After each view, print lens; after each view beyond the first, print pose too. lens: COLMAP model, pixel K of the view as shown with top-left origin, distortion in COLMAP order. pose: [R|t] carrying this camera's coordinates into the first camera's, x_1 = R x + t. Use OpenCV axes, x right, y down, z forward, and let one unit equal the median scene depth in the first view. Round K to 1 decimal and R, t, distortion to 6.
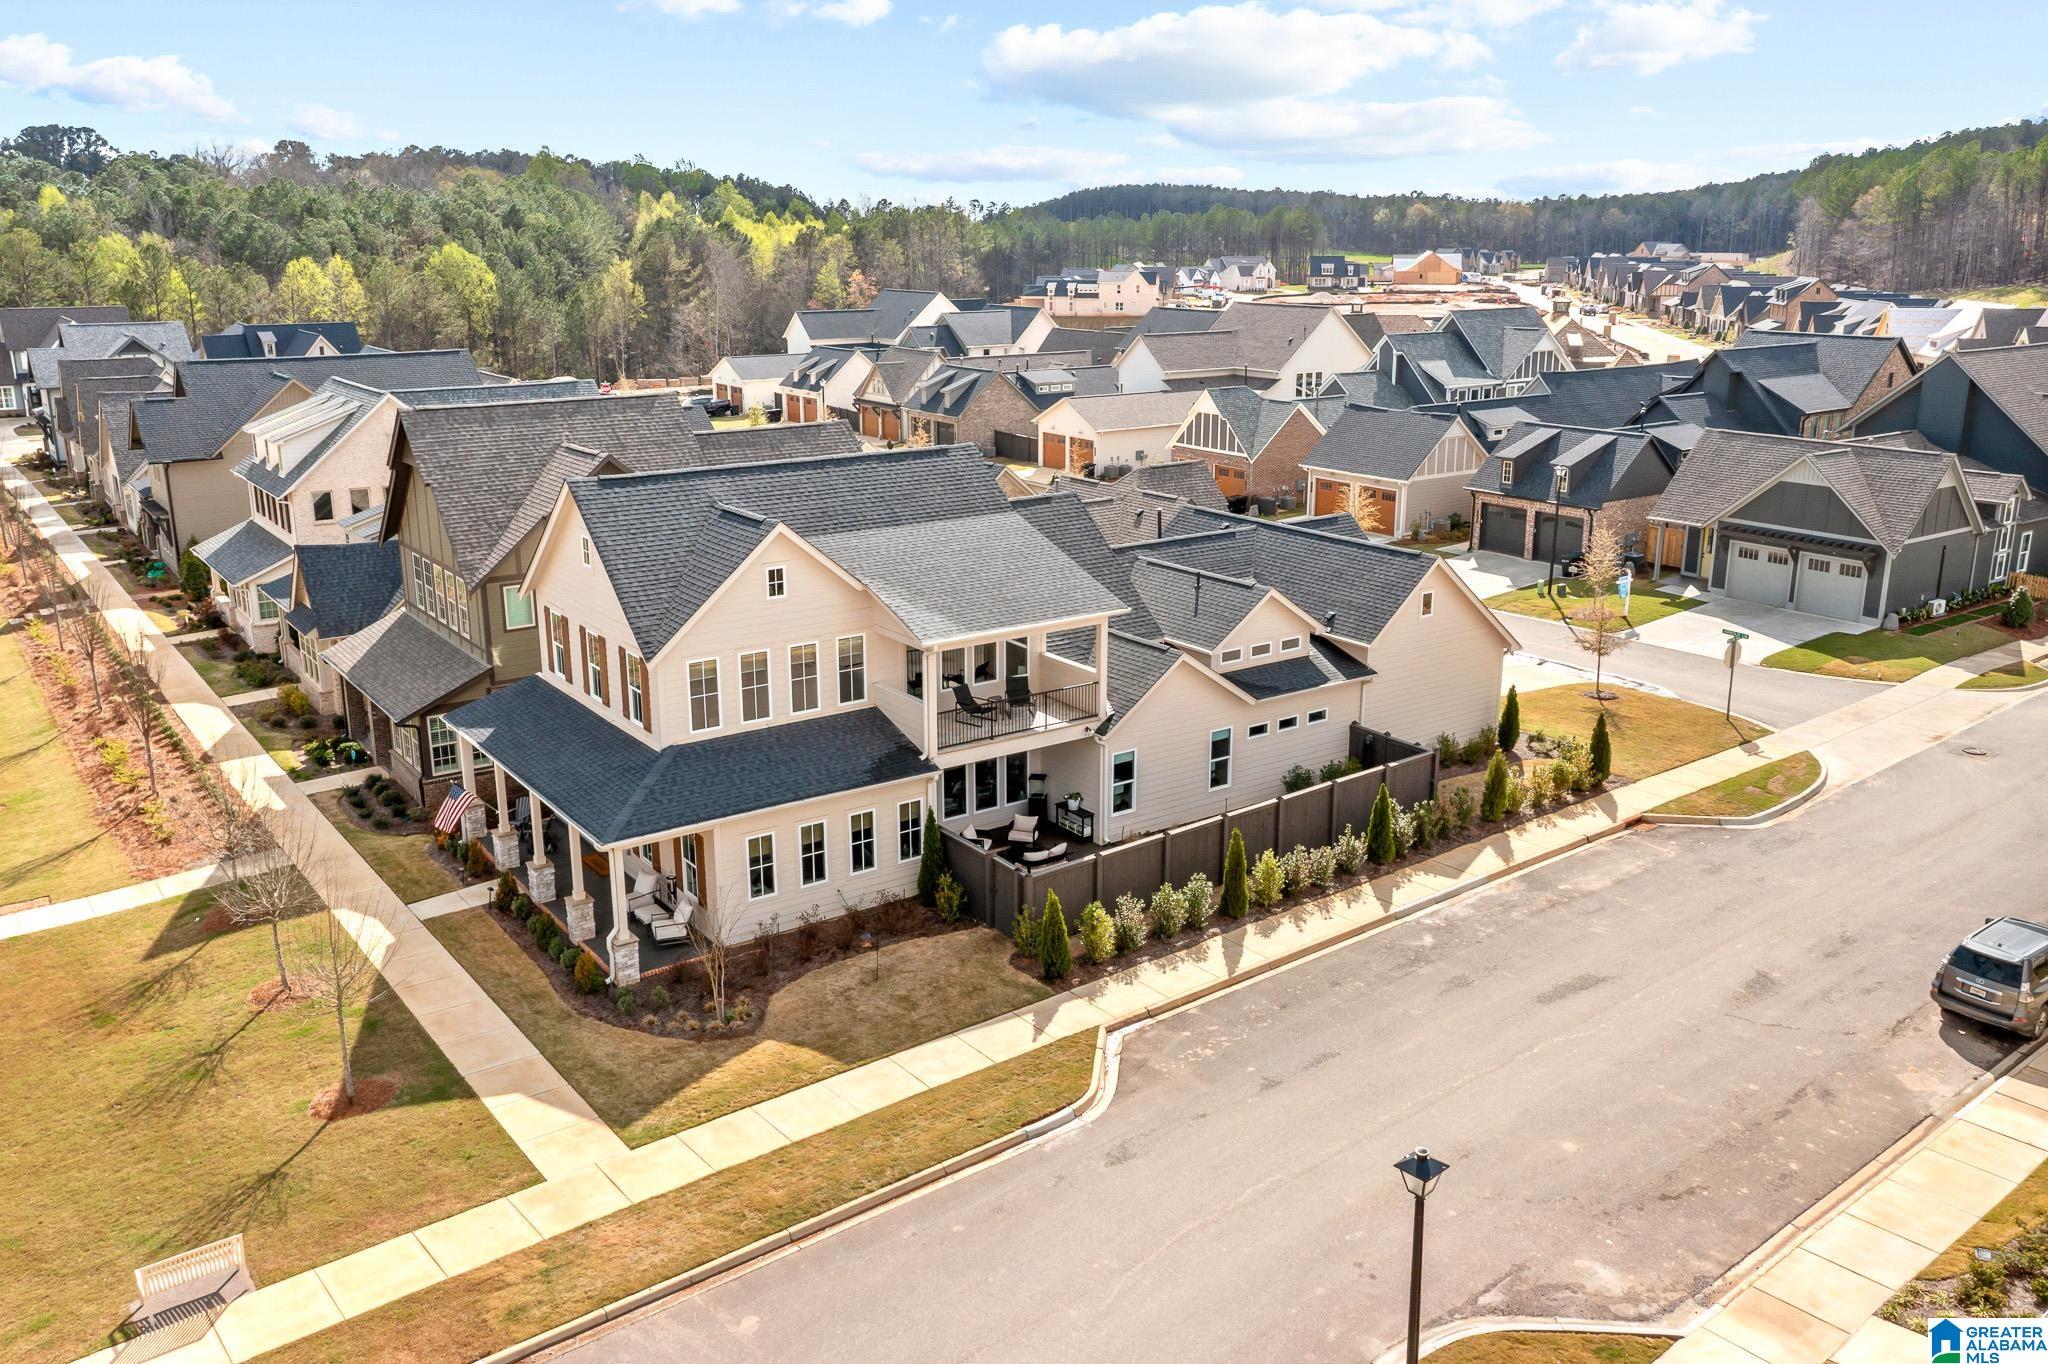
lens RADIAL K [[1595.6, 0, 1029.1], [0, 1595.6, 680.5], [0, 0, 1]] dist [0.002646, 0.006085]
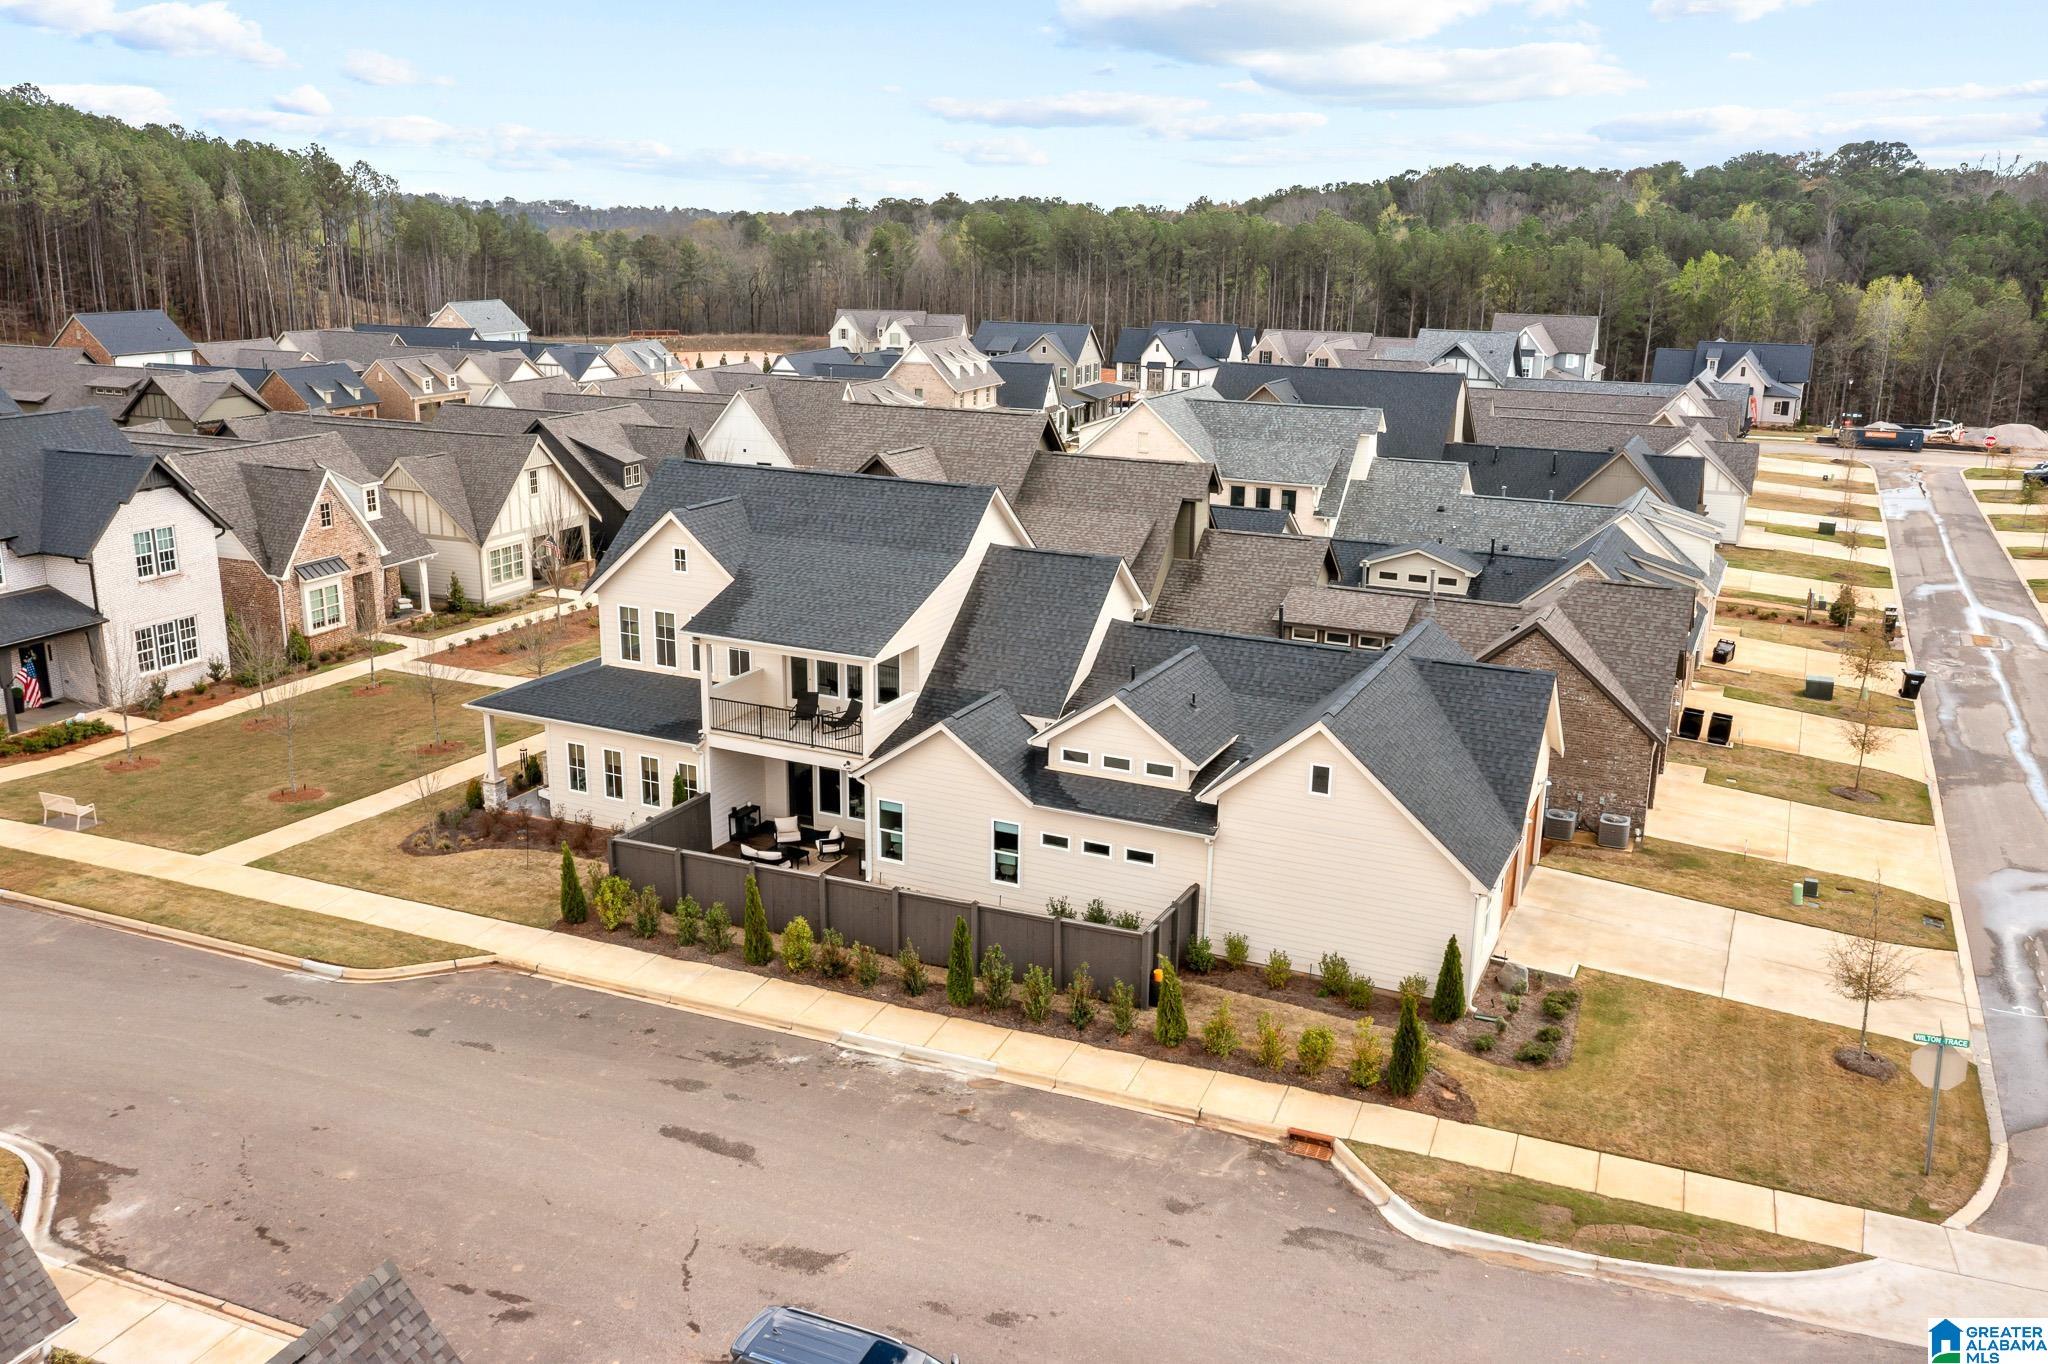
lens RADIAL K [[1595.6, 0, 1029.1], [0, 1595.6, 680.5], [0, 0, 1]] dist [0.002646, 0.006085]
pose [[0.491800, 0.243064, -0.836094, 0.926877], [-0.247864, 0.959598, 0.133172, -0.184085], [0.834683, 0.141744, 0.532177, 0.526933]]
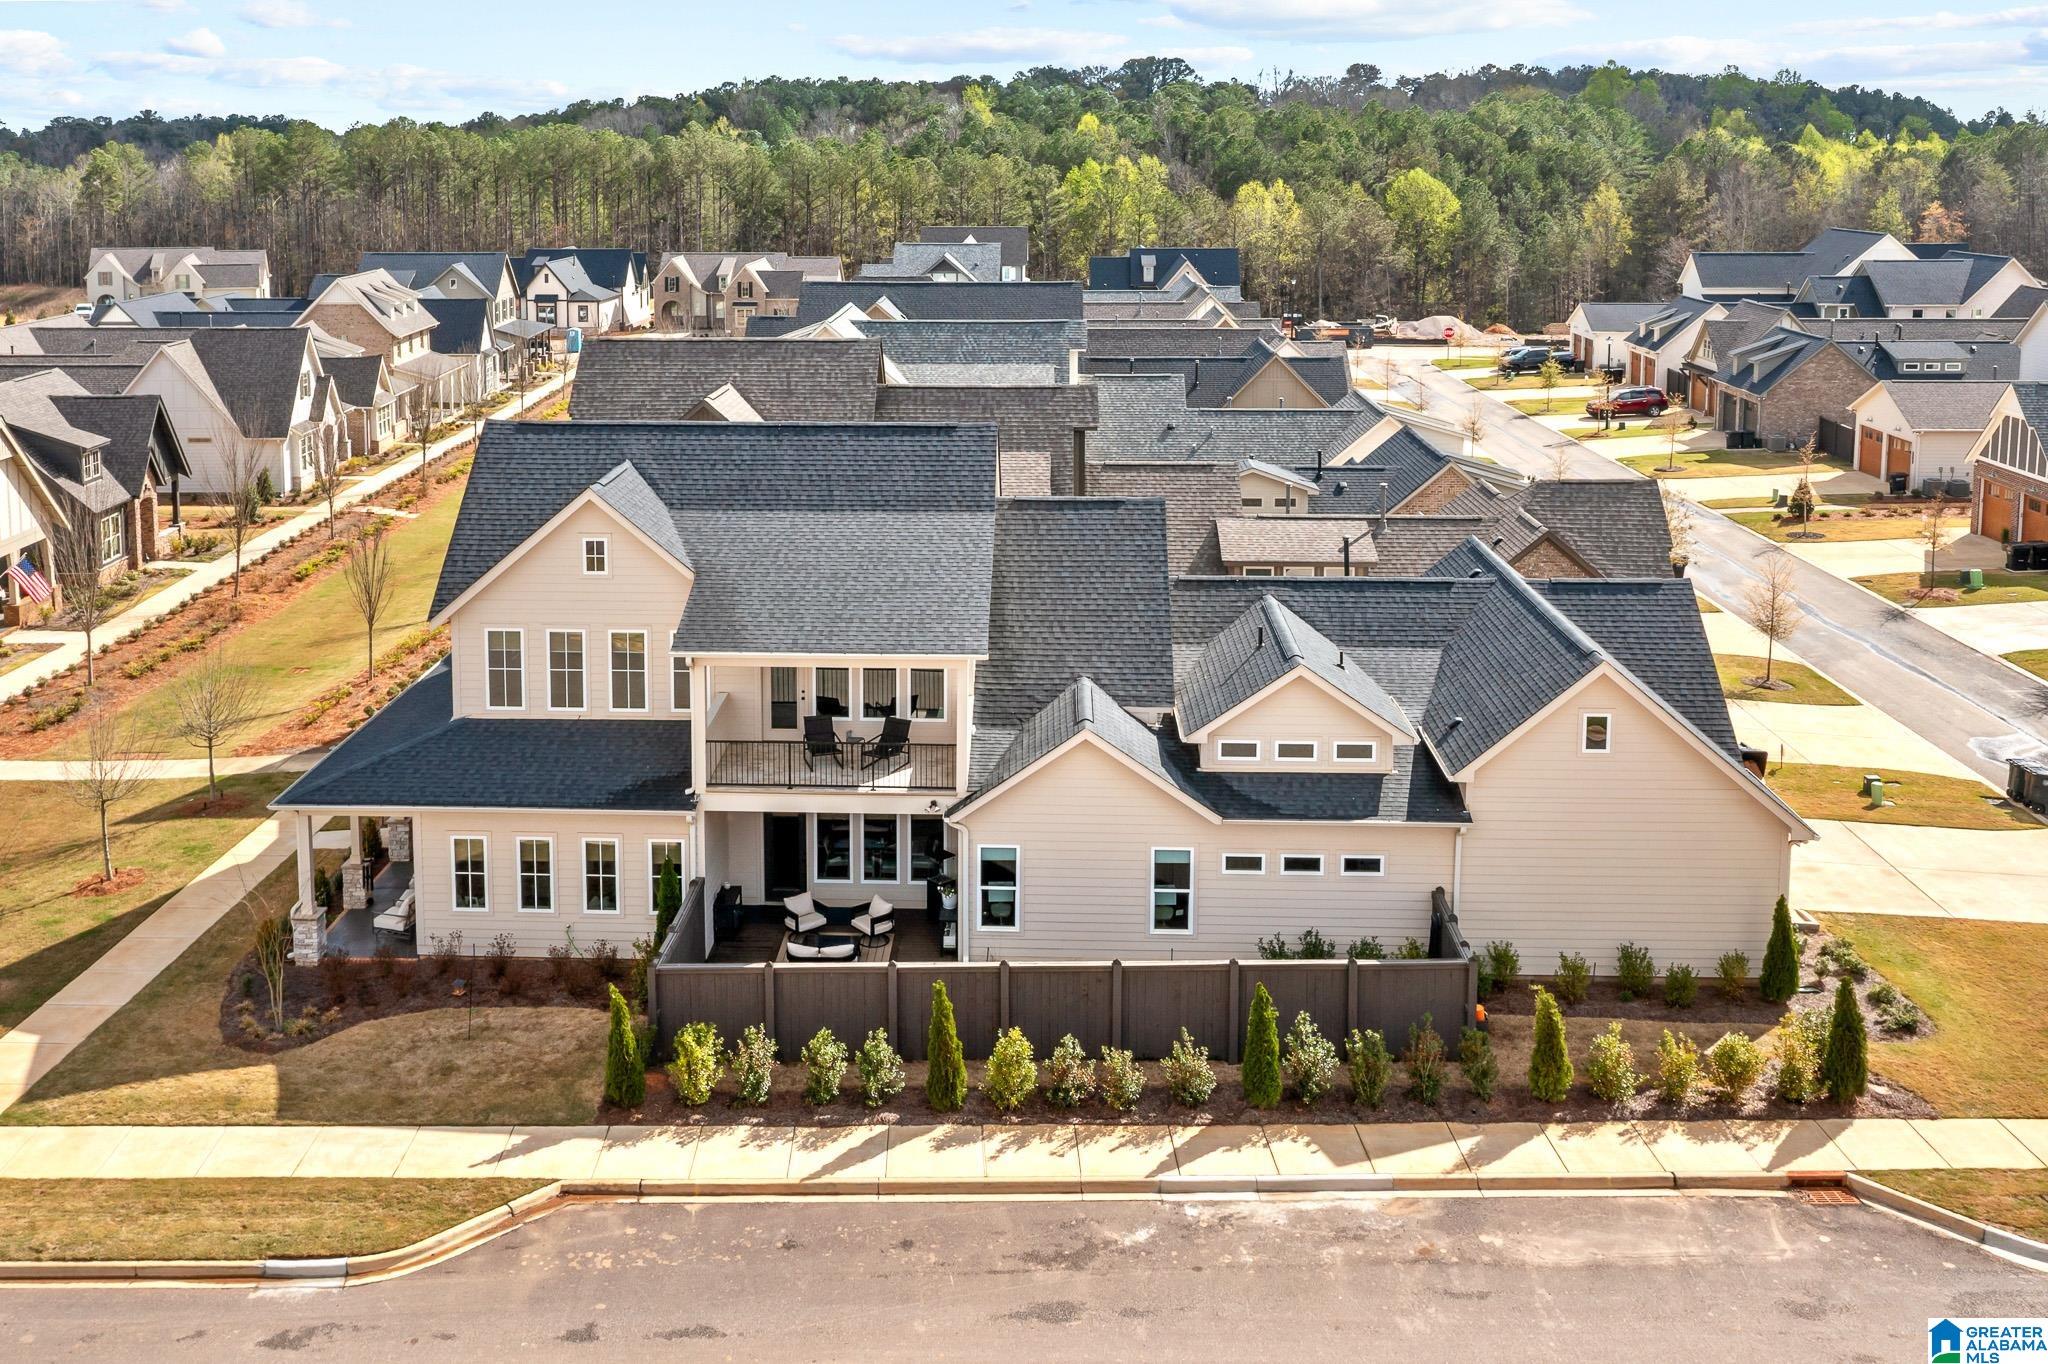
lens RADIAL K [[1822.4, 0, 980.7], [0, 1822.4, 376.2], [0, 0, 1]] dist [0.001346, -0.008540]
pose [[0.791067, 0.073312, -0.607321, 0.555672], [-0.164524, 0.981710, -0.095795, -0.088307], [0.589191, 0.175699, 0.788660, 0.283722]]
